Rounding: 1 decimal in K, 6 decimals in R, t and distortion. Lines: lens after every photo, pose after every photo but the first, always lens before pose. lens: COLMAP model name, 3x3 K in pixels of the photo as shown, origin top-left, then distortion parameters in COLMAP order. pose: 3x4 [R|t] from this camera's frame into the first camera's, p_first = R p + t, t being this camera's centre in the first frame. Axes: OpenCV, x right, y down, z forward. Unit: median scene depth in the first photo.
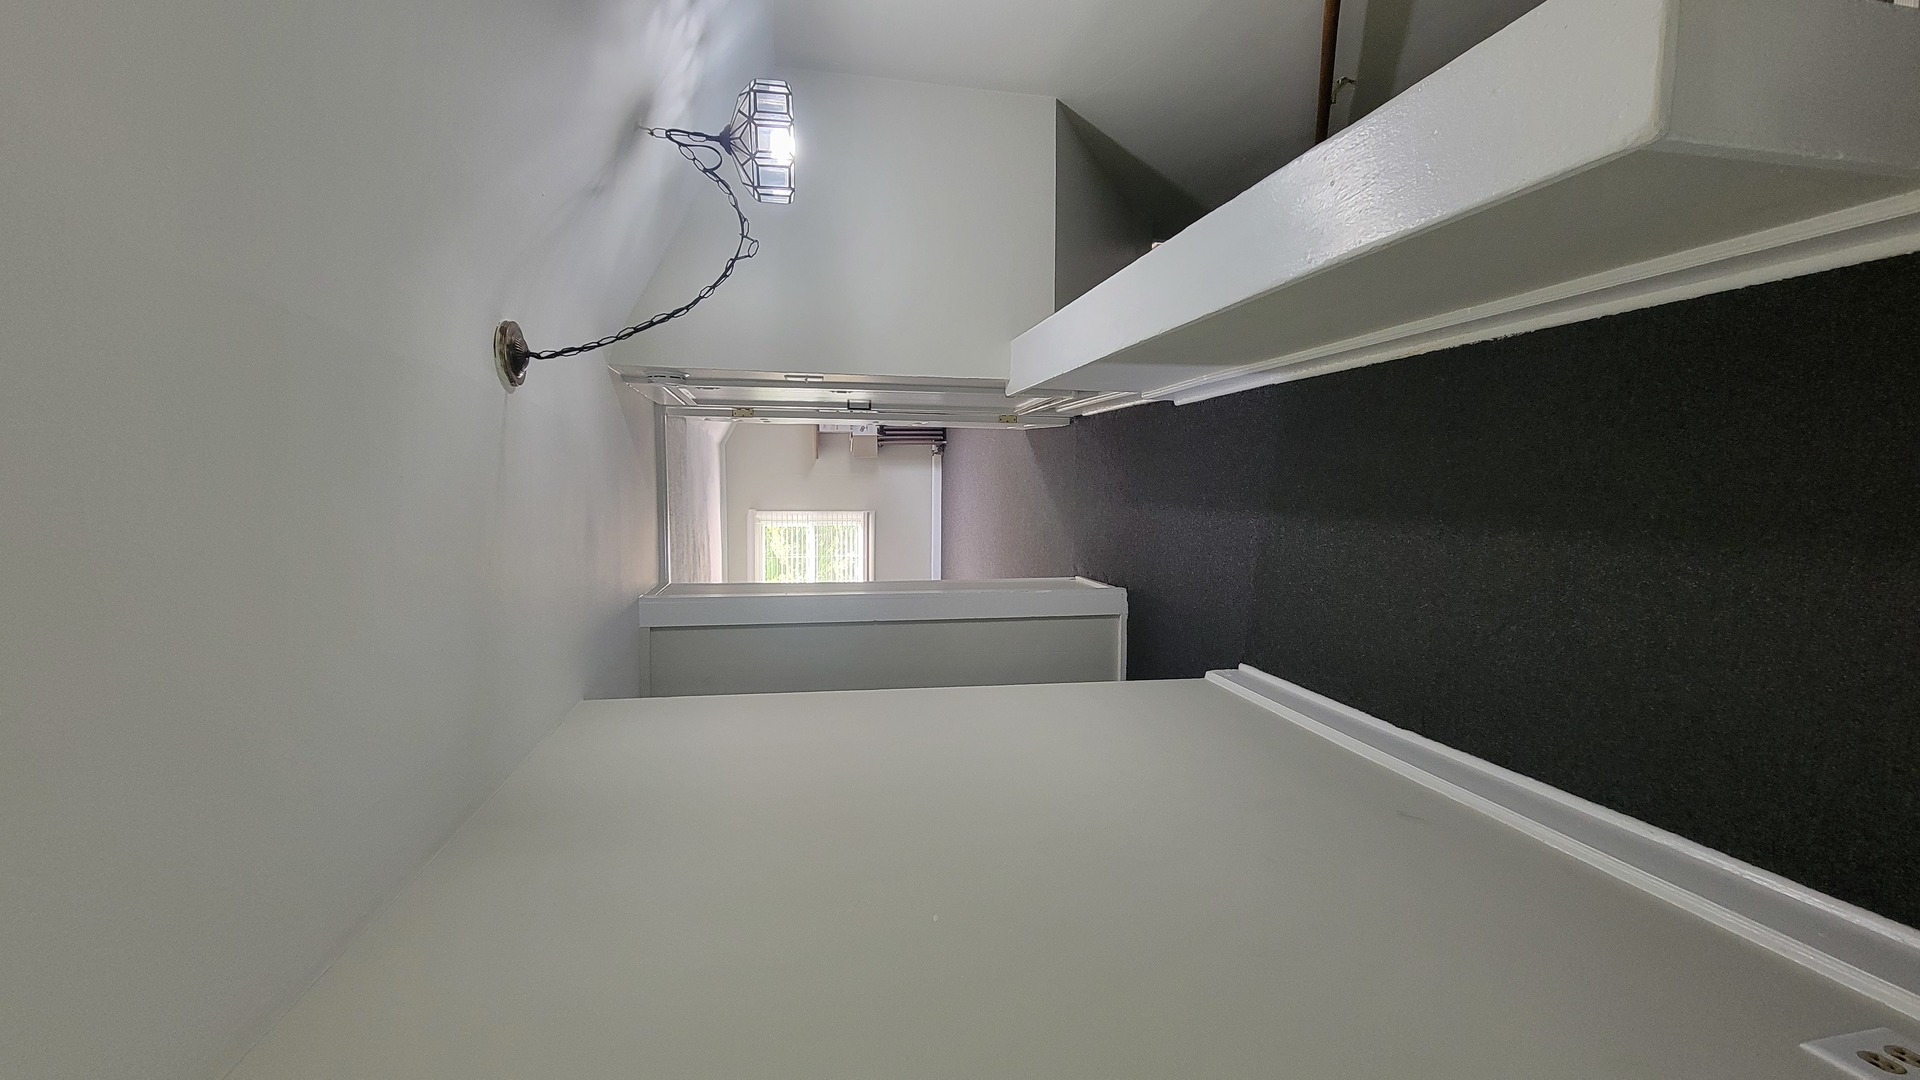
lens RADIAL K [[786.5, 0, 956.6], [0, 786.5, 512.3], [0, 0, 1]] dist [-0.002121, -0.000087]
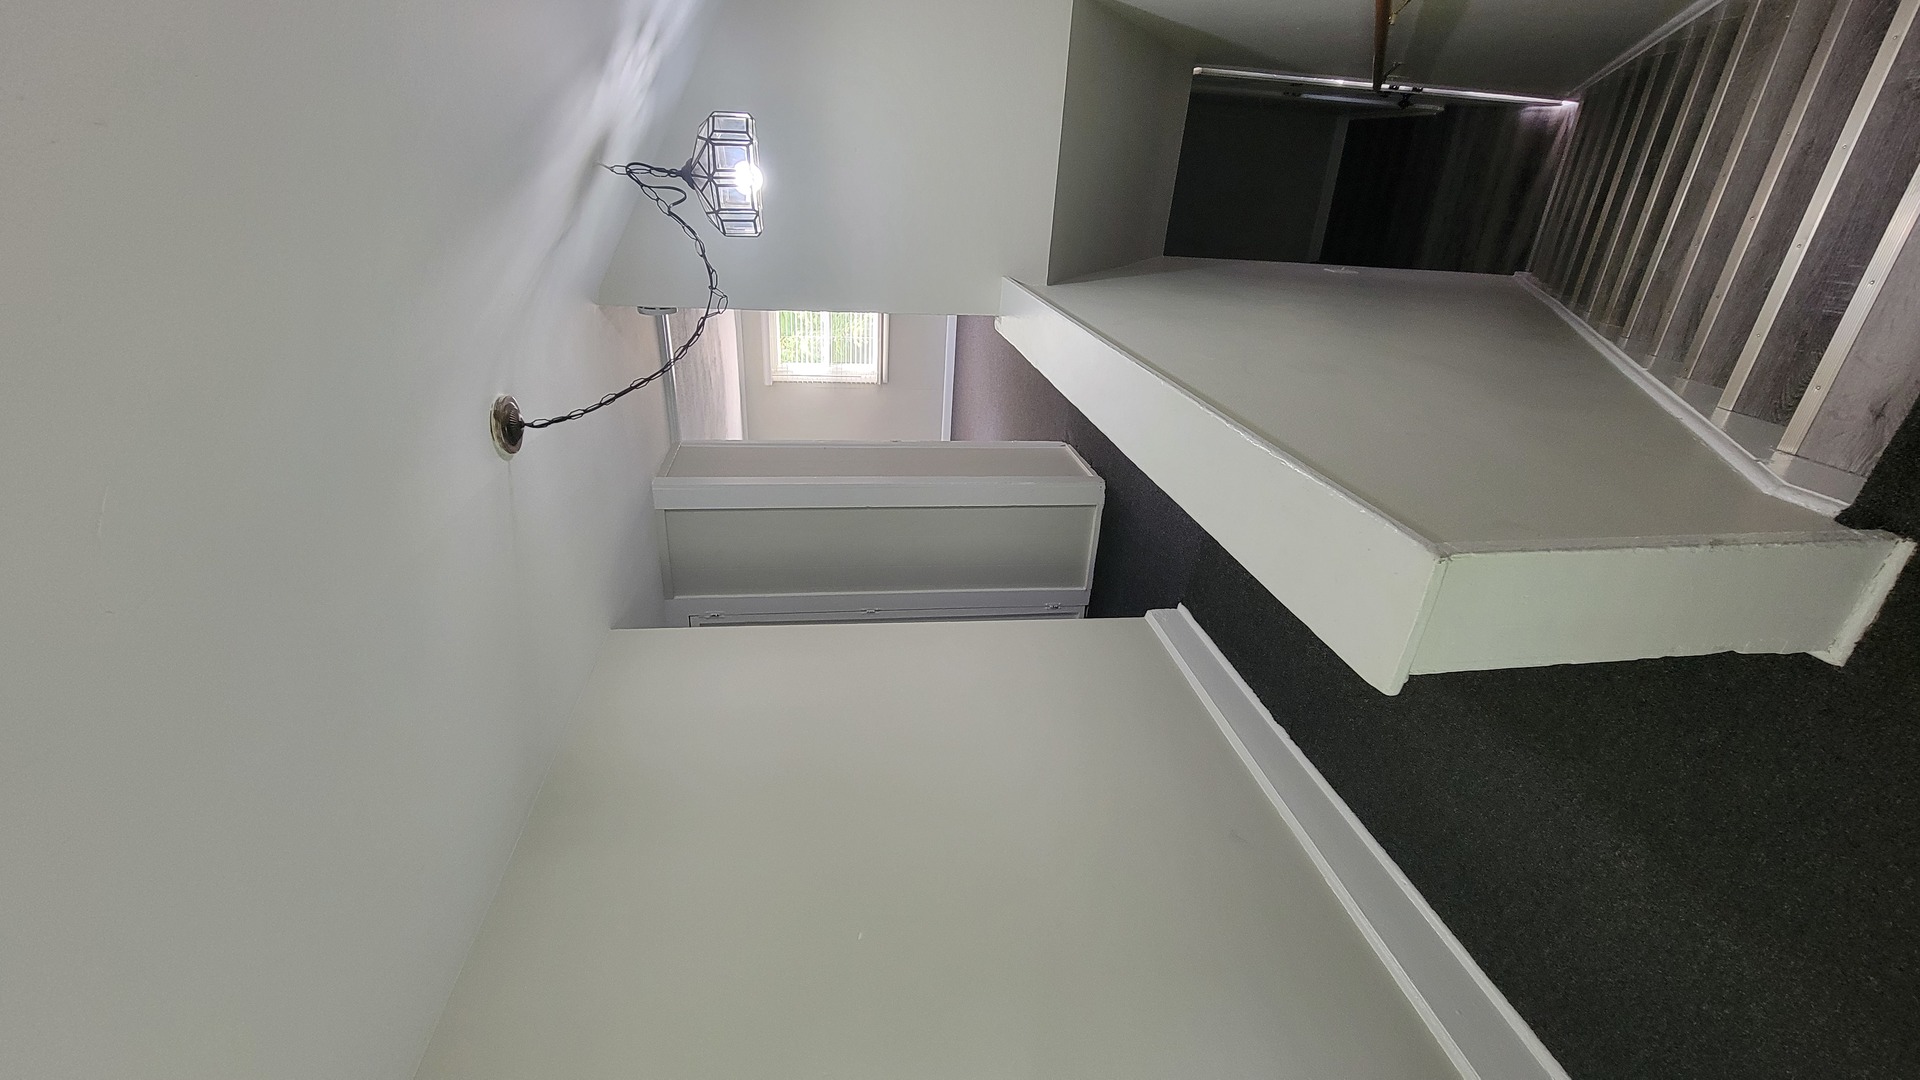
lens RADIAL K [[785.3, 0, 955.1], [0, 785.3, 528.6], [0, 0, 1]] dist [0.003868, 0.000060]
pose [[0.997992, 0.058660, -0.023900, 0.083860], [-0.046076, 0.931211, 0.361556, -0.436726], [0.043465, -0.359729, 0.932044, -0.046360]]
